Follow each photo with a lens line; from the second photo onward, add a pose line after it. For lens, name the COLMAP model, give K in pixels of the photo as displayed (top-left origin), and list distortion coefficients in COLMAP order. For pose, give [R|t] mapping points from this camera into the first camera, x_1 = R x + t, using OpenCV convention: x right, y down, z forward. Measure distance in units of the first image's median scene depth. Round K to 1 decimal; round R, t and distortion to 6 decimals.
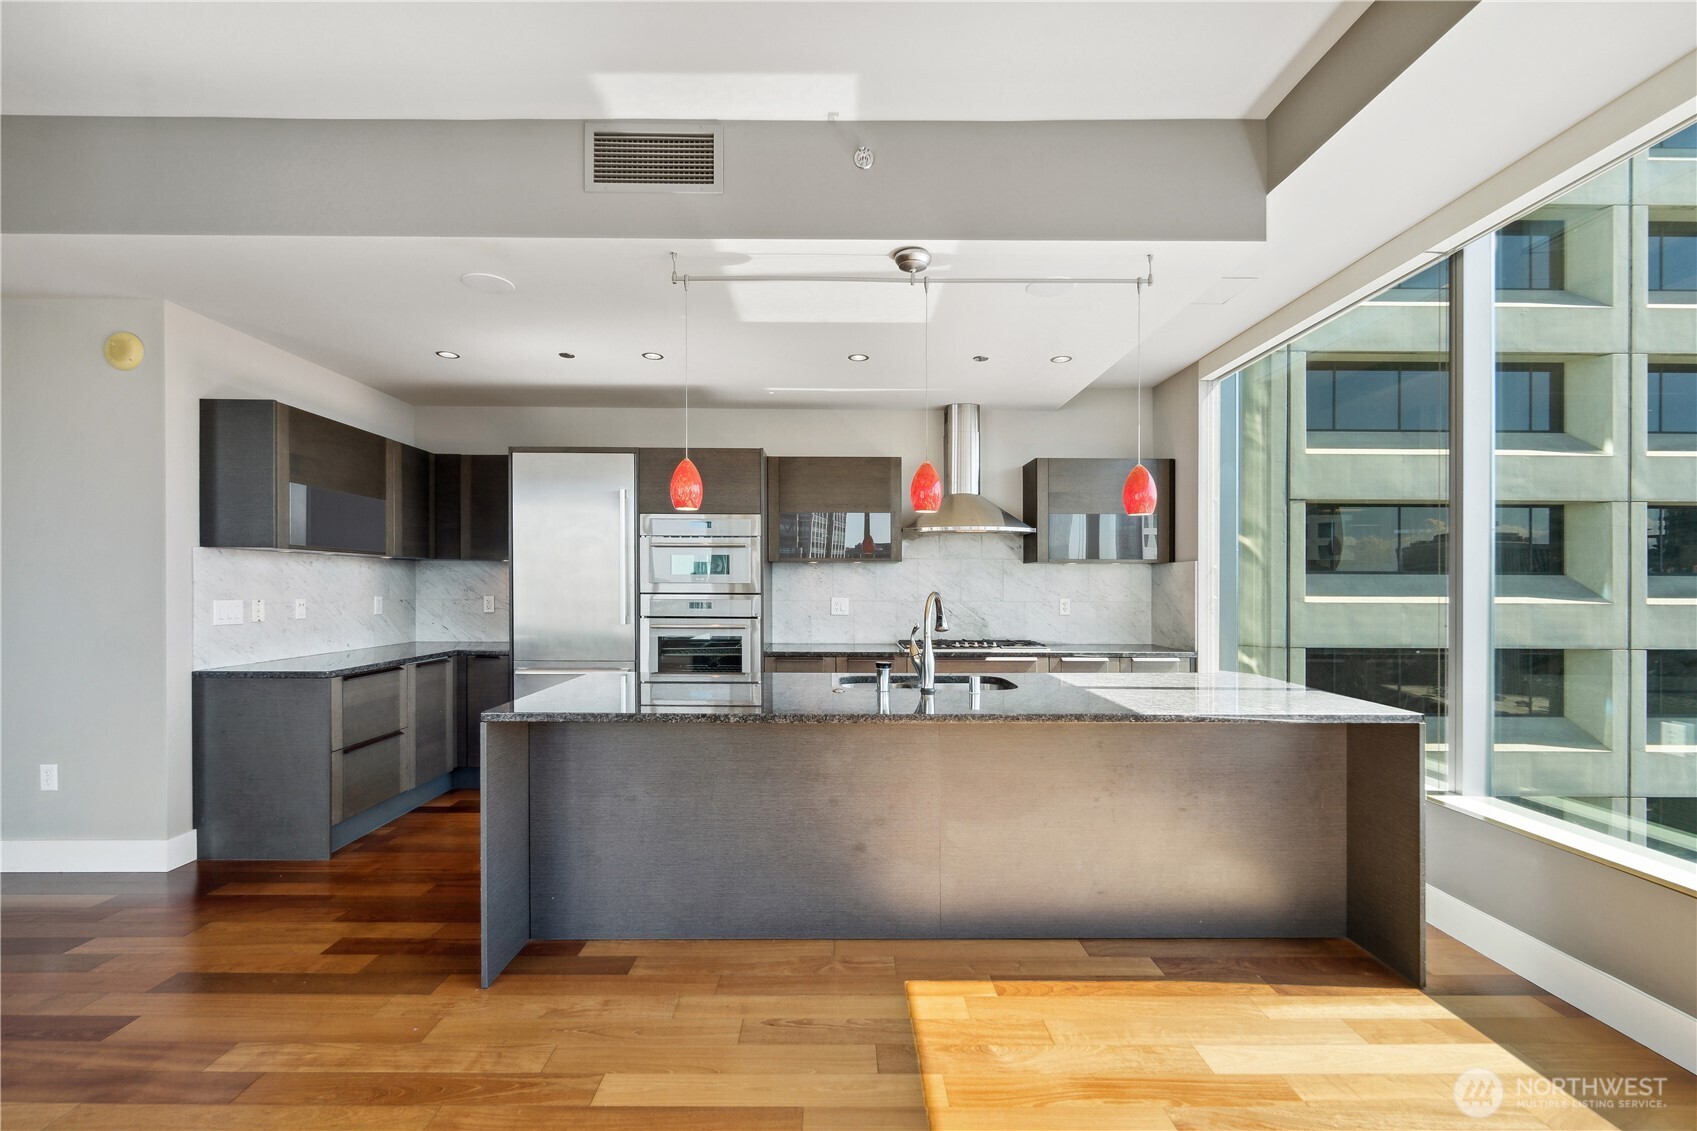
lens RADIAL K [[711.9, 0, 842.2], [0, 711.9, 592.0], [0, 0, 1]] dist [0.003724, -0.001444]
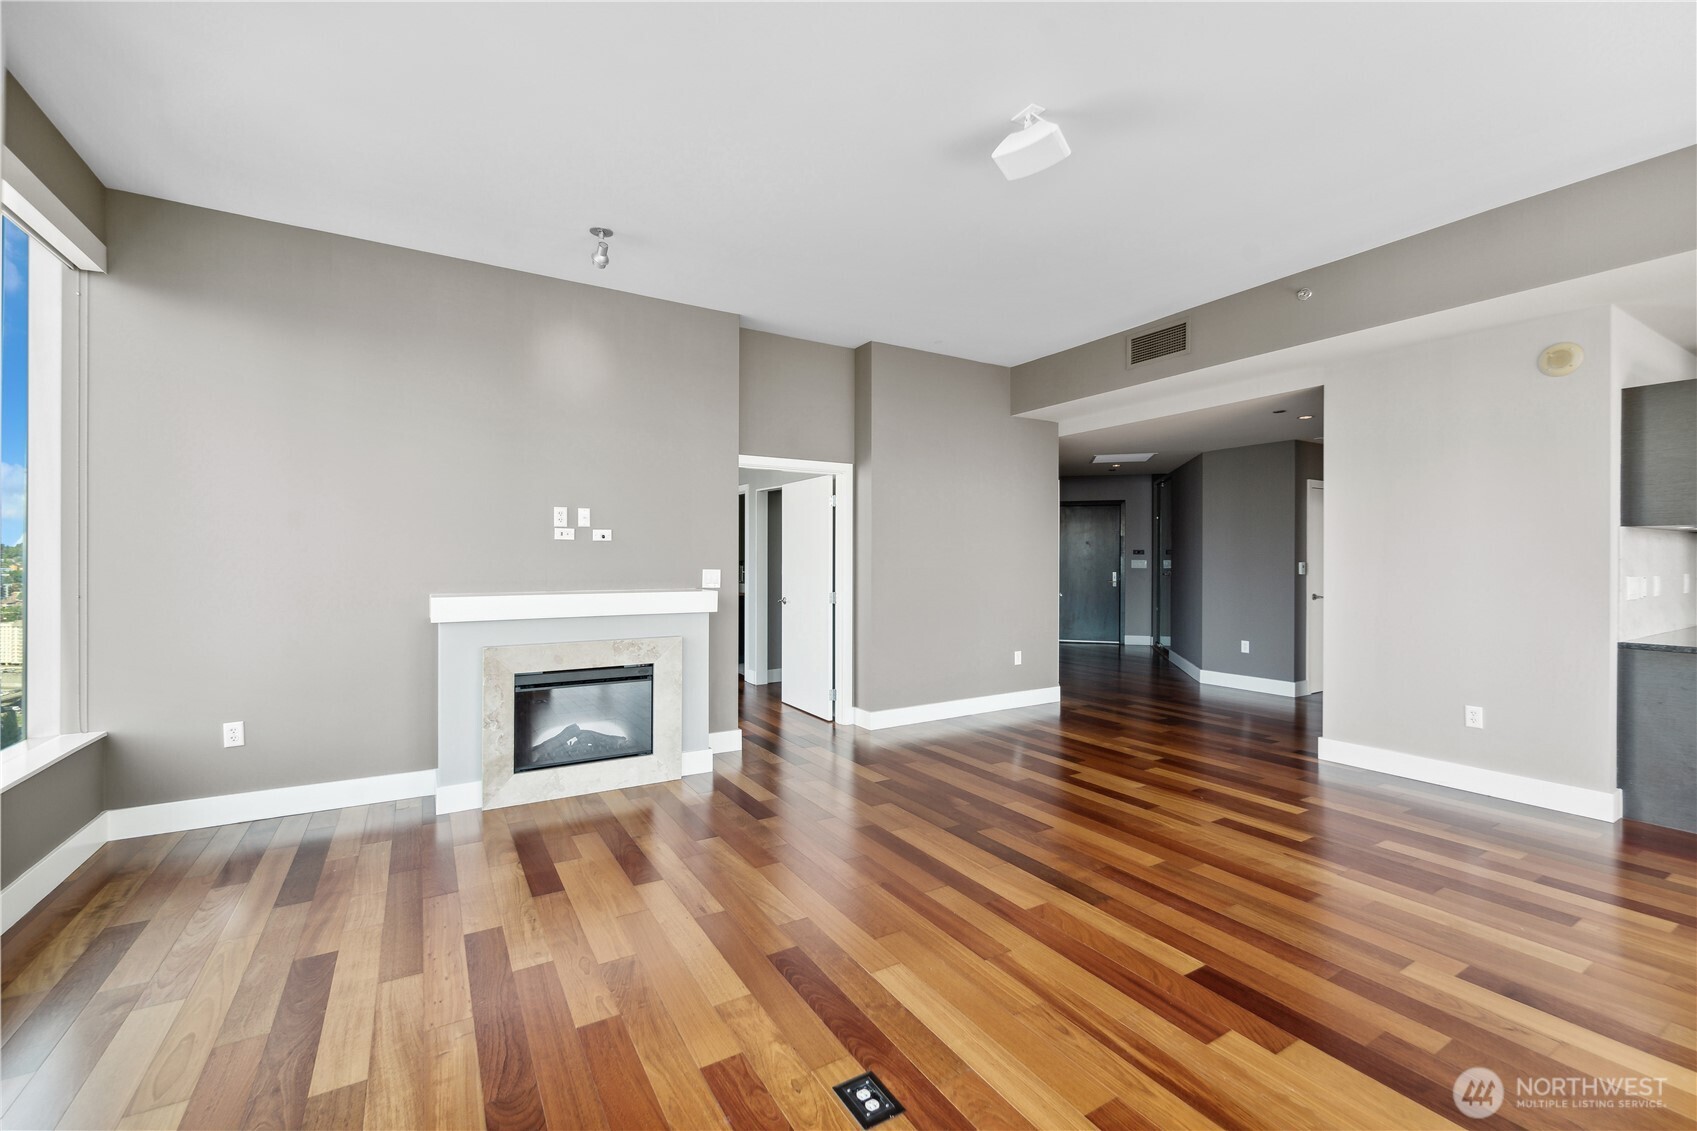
lens RADIAL K [[711.9, 0, 839.7], [0, 711.9, 560.6], [0, 0, 1]] dist [0.003724, -0.001444]
pose [[0.506474, -0.002126, -0.862253, -0.573024], [-0.003924, 0.999981, -0.004770, -0.002554], [0.862247, 0.005799, 0.506456, -0.558248]]
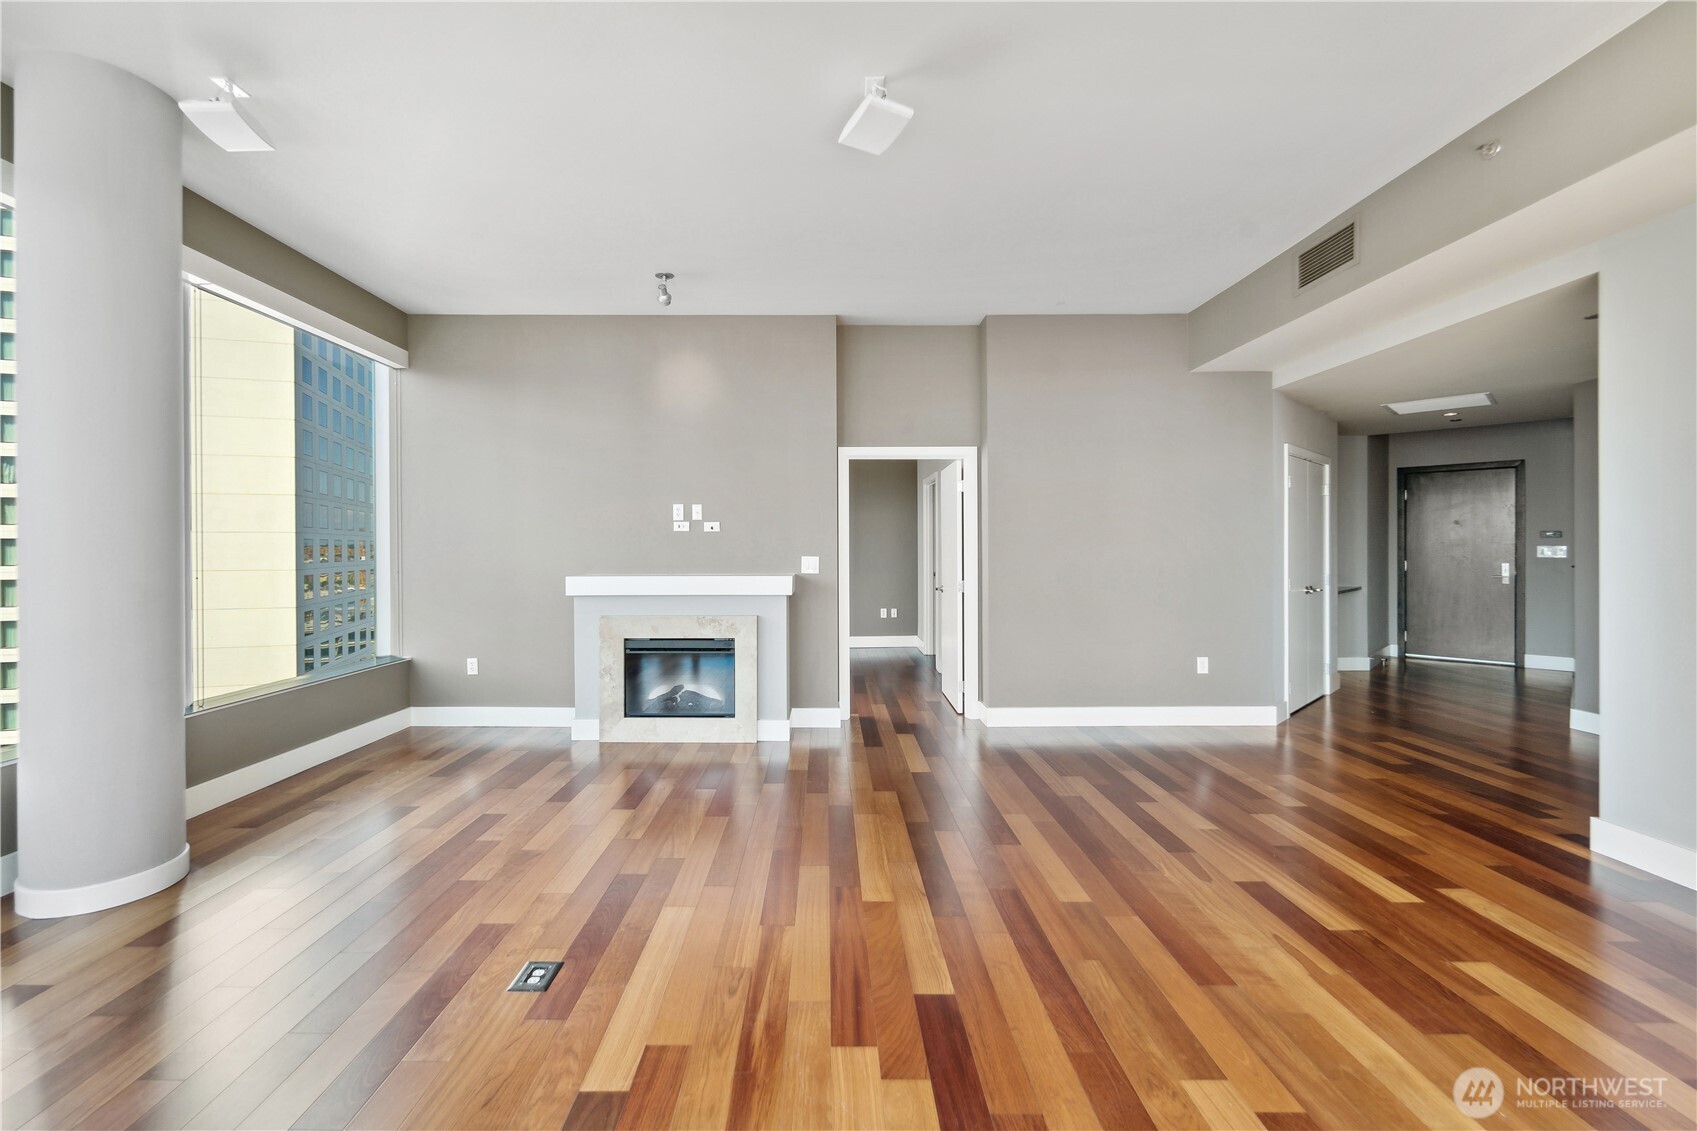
lens RADIAL K [[711.9, 0, 823.0], [0, 711.9, 553.1], [0, 0, 1]] dist [0.003724, -0.001444]
pose [[-0.009265, -0.000493, -0.999957, -0.386488], [-0.003002, 0.999995, -0.000465, 0.002740], [0.999953, 0.002998, -0.009267, -0.011074]]
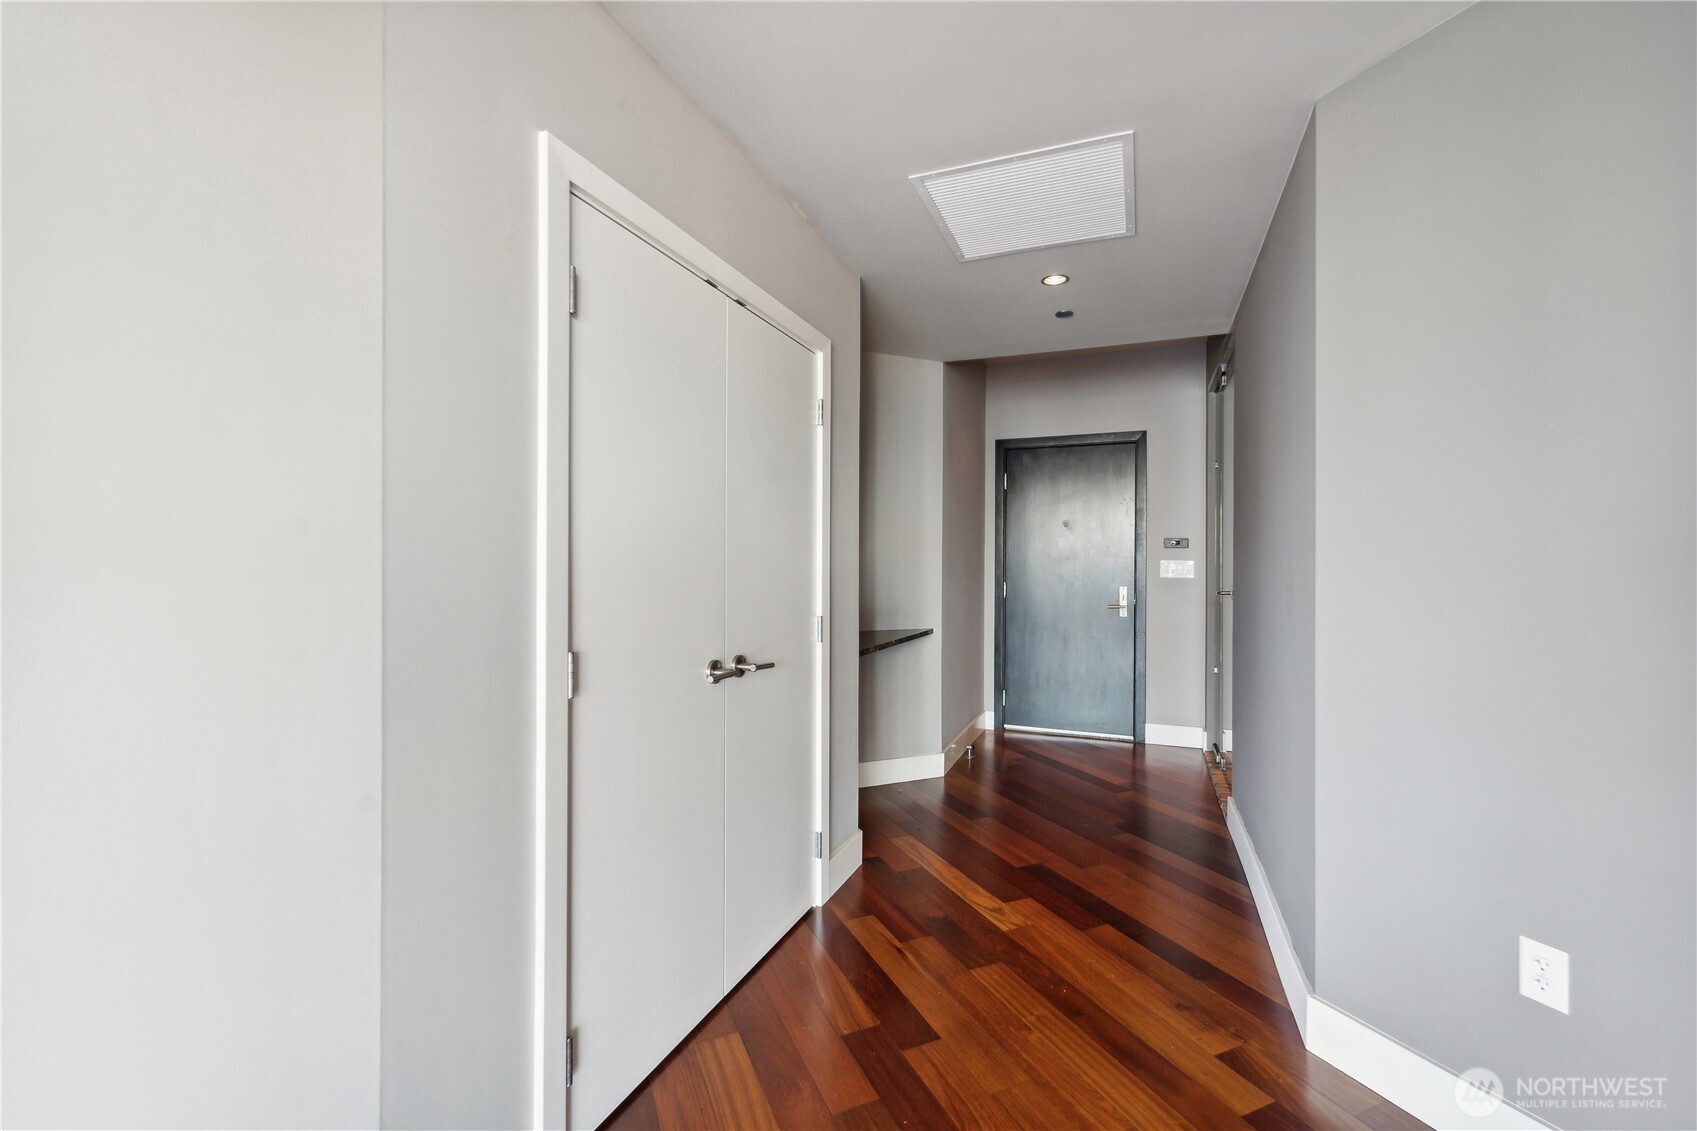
lens RADIAL K [[711.9, 0, 850.4], [0, 711.9, 572.4], [0, 0, 1]] dist [0.003724, -0.001444]
pose [[0.408853, -0.000171, -0.912600, -1.636675], [-0.007682, 0.999964, -0.003629, 0.009299], [0.912568, 0.008495, 0.408837, 1.083770]]
